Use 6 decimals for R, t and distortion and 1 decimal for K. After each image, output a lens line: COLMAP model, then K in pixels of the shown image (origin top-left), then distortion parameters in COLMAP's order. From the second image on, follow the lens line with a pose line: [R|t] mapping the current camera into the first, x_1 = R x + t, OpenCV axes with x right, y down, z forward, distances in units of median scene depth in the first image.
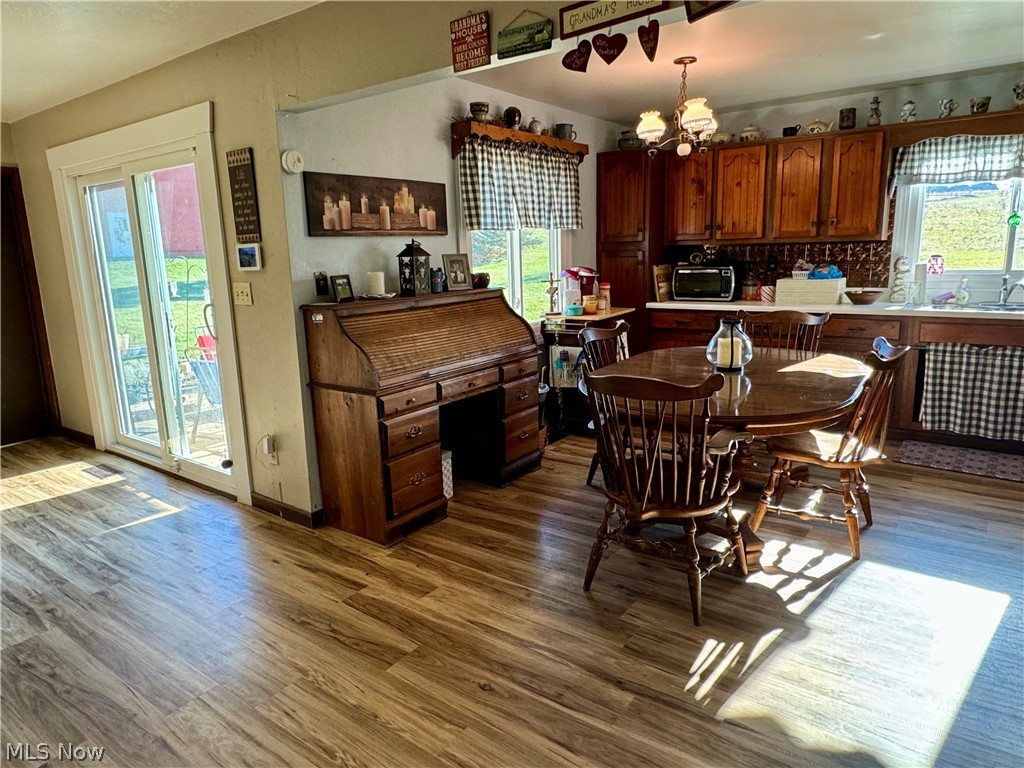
lens RADIAL K [[647.4, 0, 512.0], [0, 647.4, 384.0], [0, 0, 1]] dist [0.001052, 0.000318]
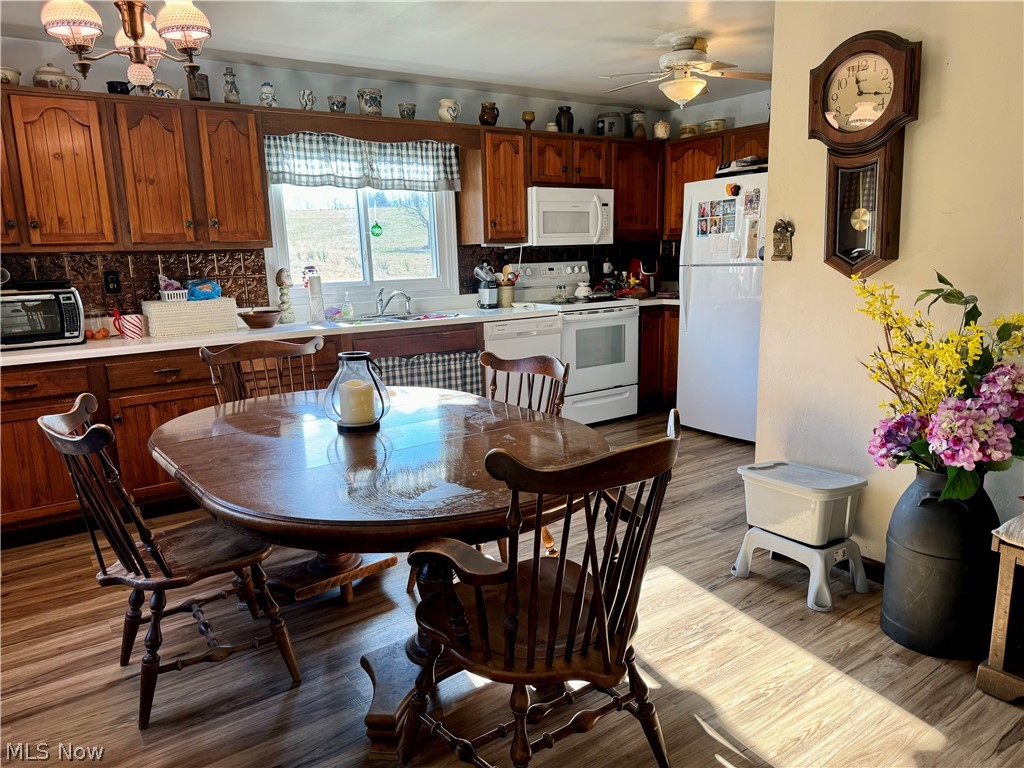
lens RADIAL K [[735.2, 0, 512.0], [0, 735.2, 384.0], [0, 0, 1]] dist [0.003459, 0.000322]
pose [[0.301482, -0.158025, 0.940286, -0.136957], [0.206313, 0.973619, 0.097477, -0.047578], [-0.930883, 0.164606, 0.326131, 0.254204]]
